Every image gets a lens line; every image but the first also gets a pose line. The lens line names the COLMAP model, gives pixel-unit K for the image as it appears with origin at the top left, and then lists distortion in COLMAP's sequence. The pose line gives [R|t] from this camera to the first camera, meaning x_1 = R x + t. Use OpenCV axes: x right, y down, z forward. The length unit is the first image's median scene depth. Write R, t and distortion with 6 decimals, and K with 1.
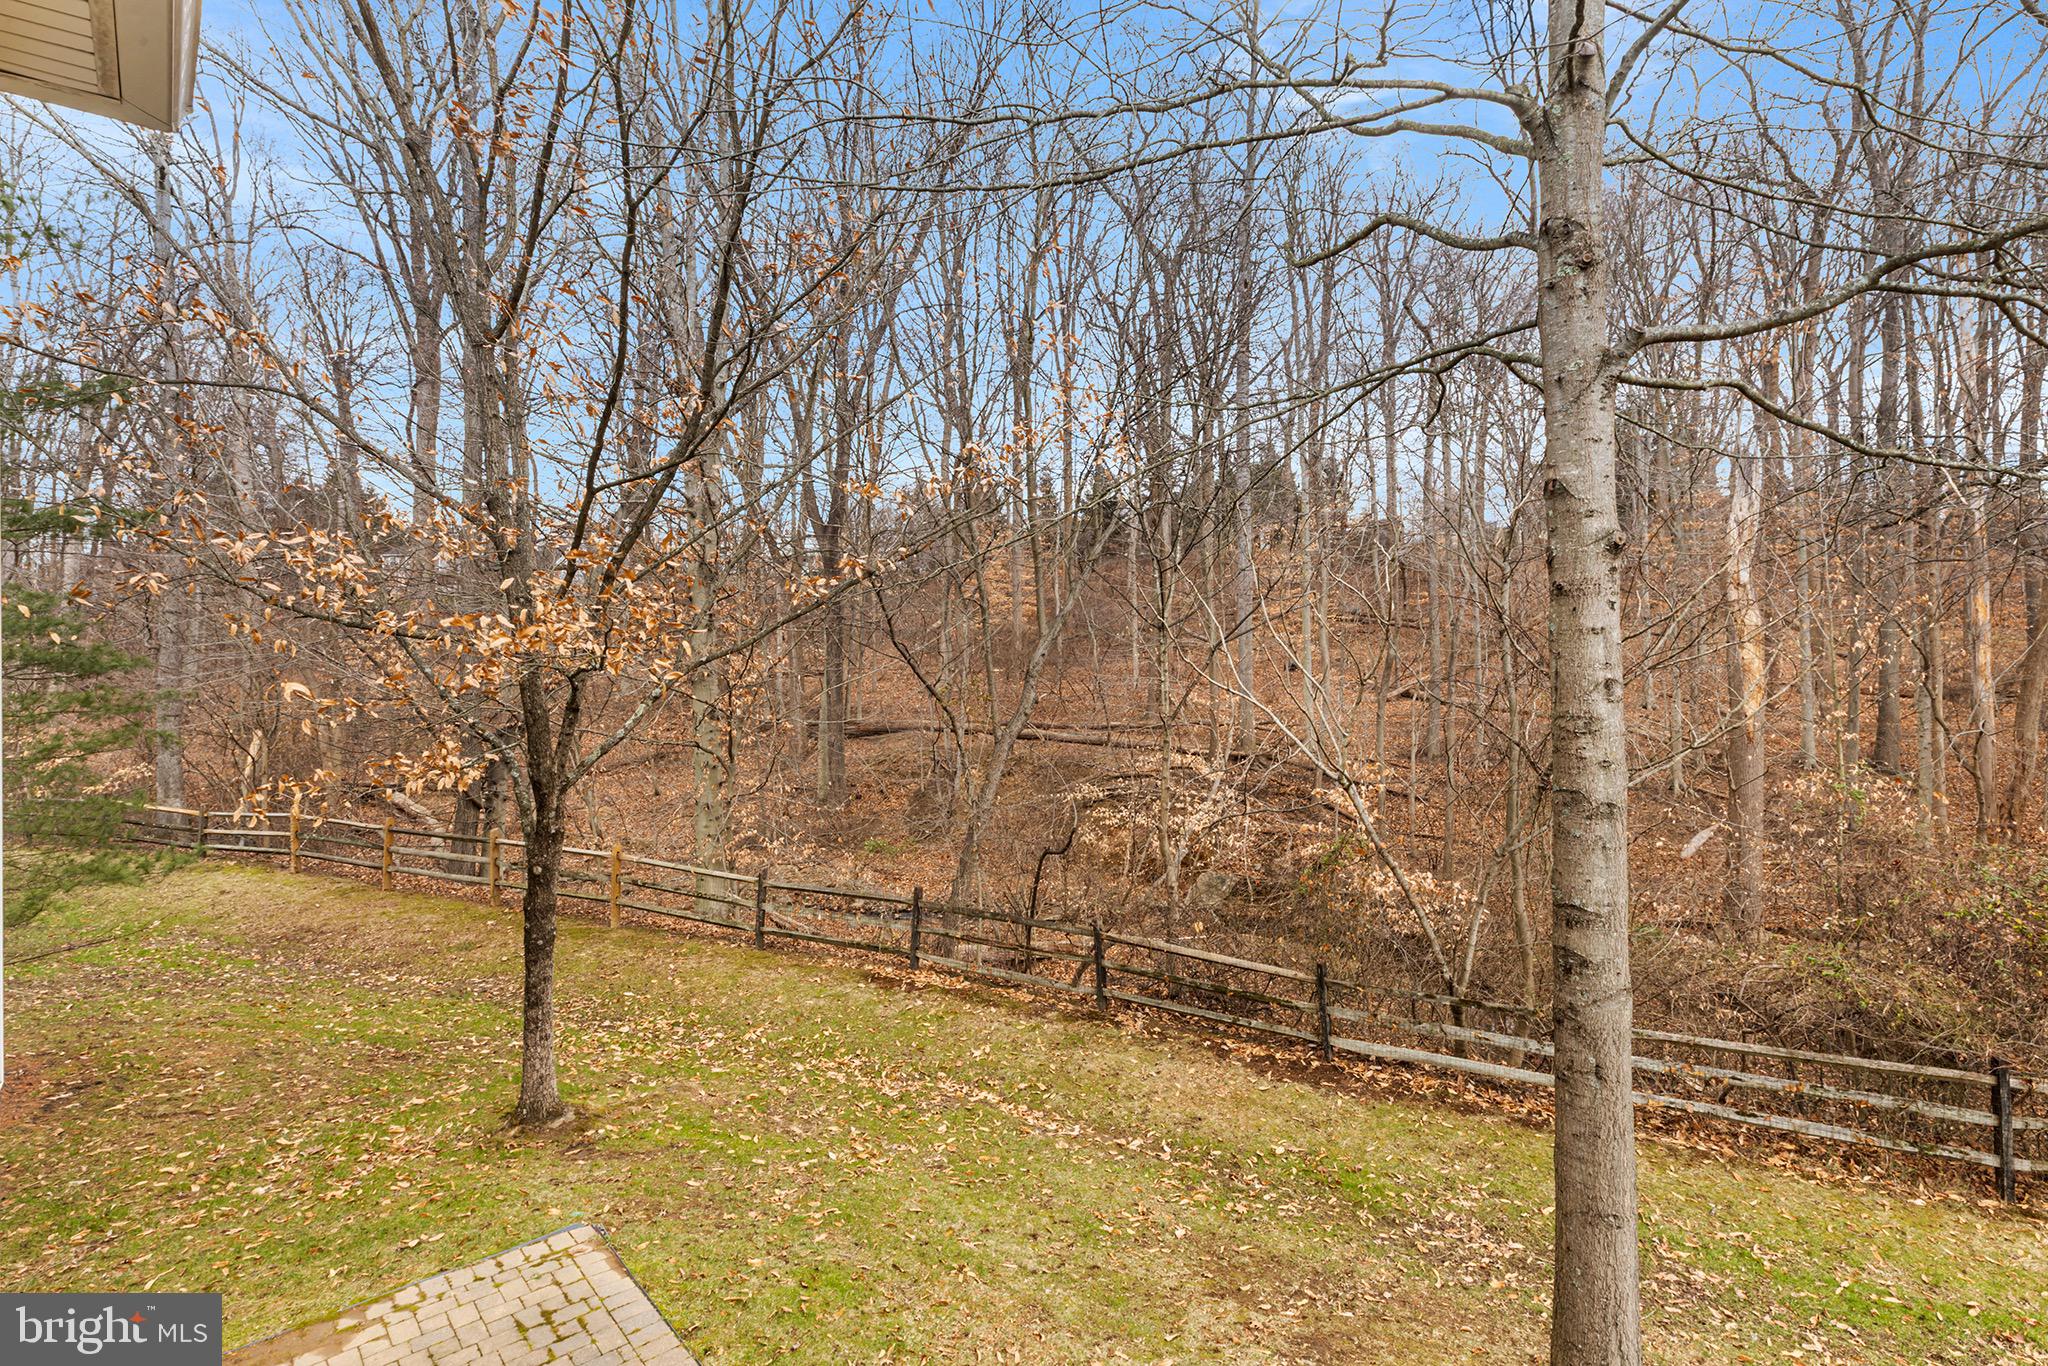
lens RADIAL K [[932.0, 0, 1029.2], [0, 932.0, 649.2], [0, 0, 1]] dist [0.005588, 0.000546]
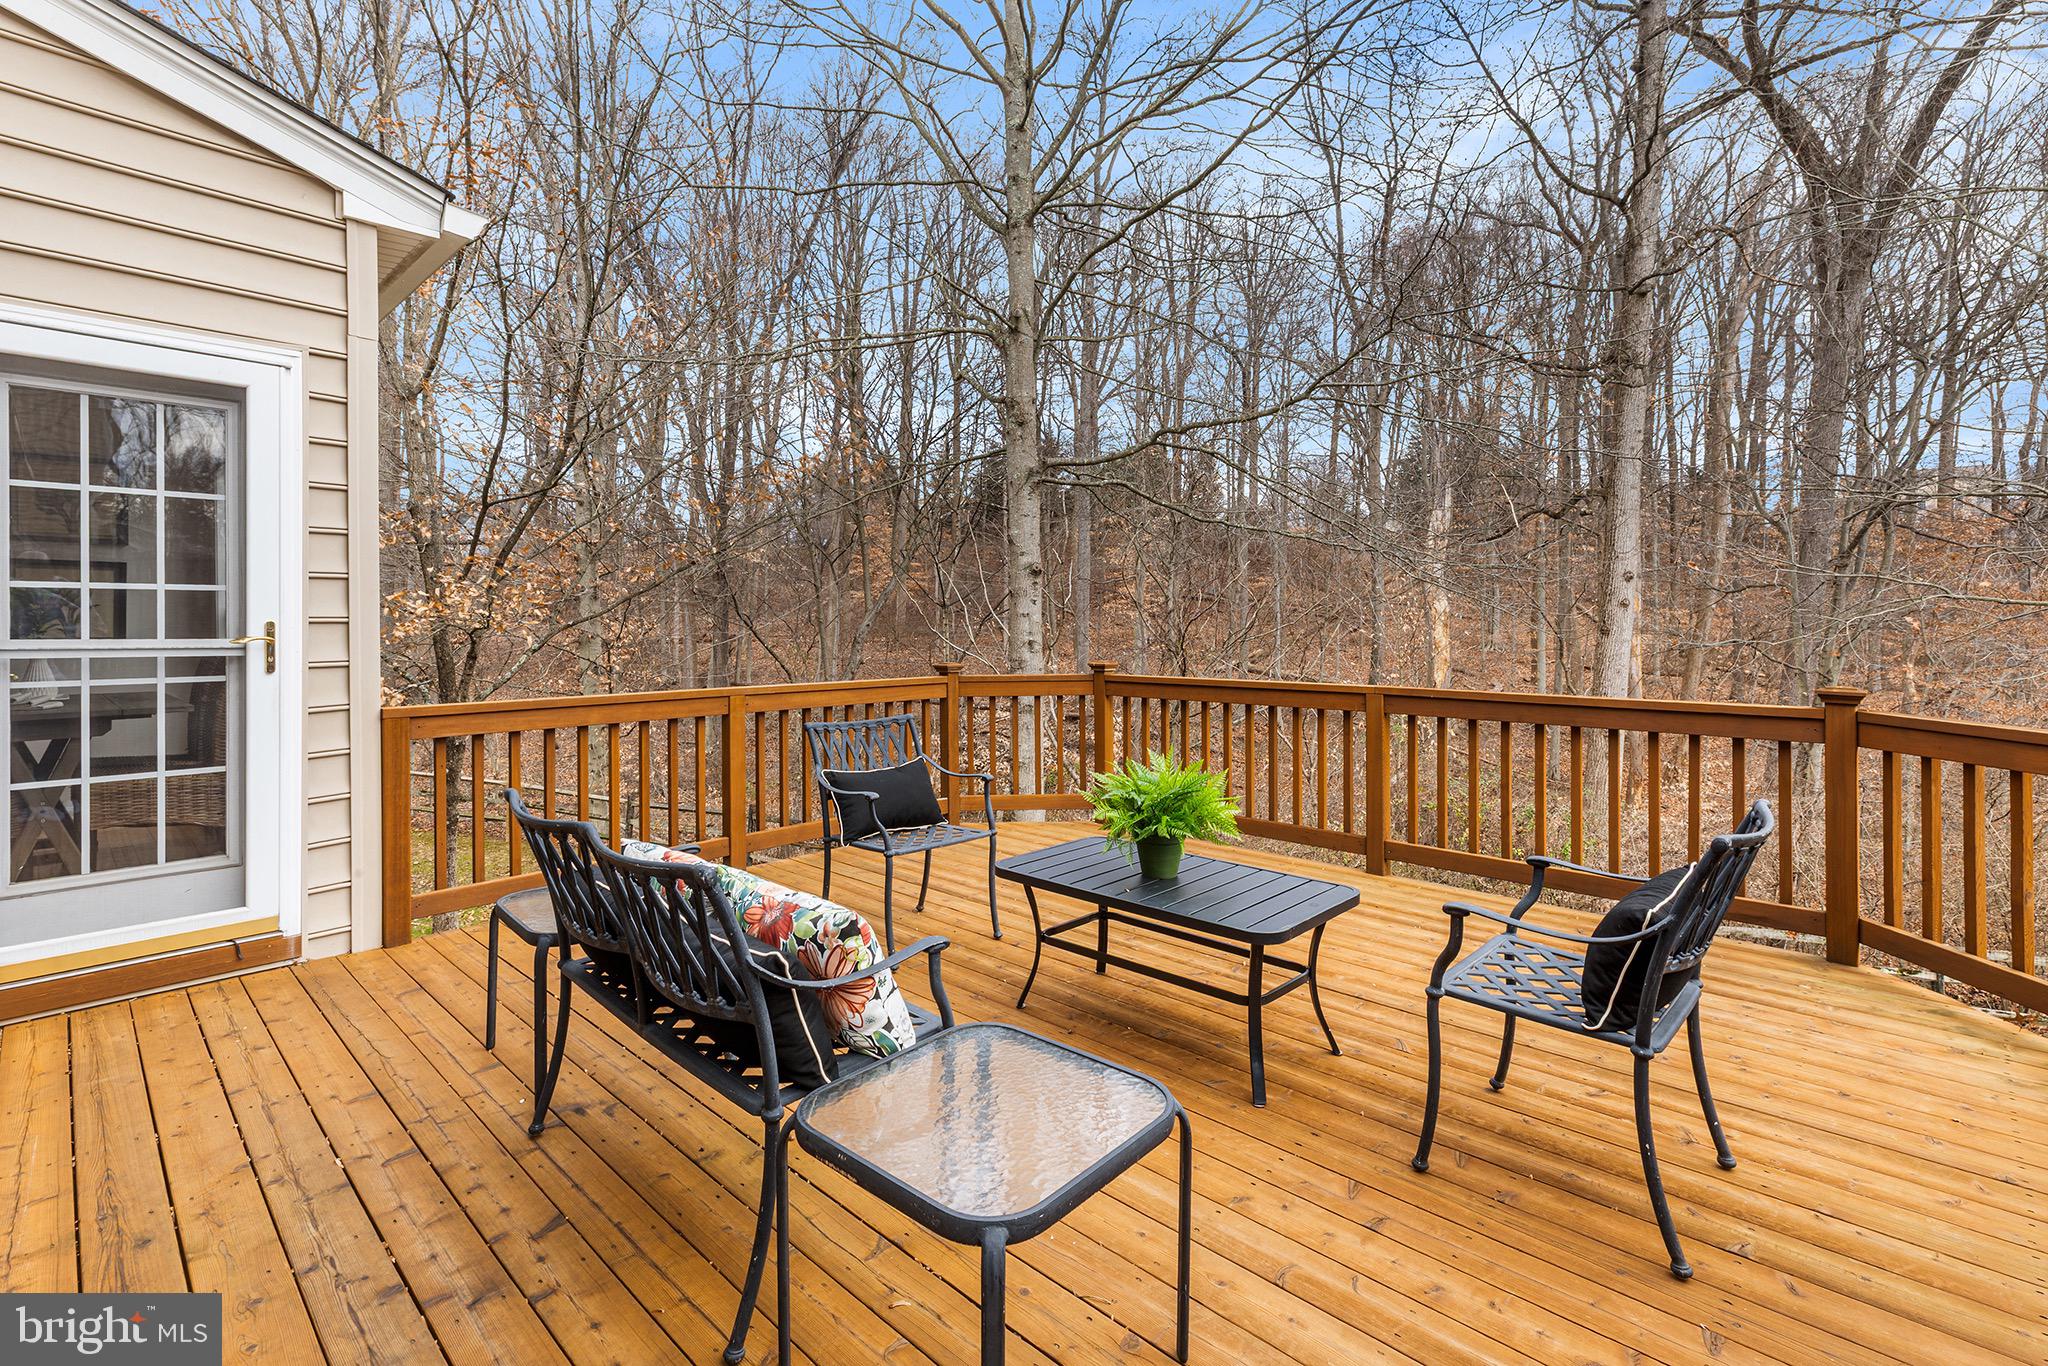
lens RADIAL K [[932.0, 0, 1029.2], [0, 932.0, 649.2], [0, 0, 1]] dist [0.005588, 0.000546]
pose [[0.997100, 0.015330, 0.074541, 0.249593], [-0.017496, 0.999441, 0.028503, -0.002590], [-0.074062, -0.029724, 0.996811, -0.477420]]
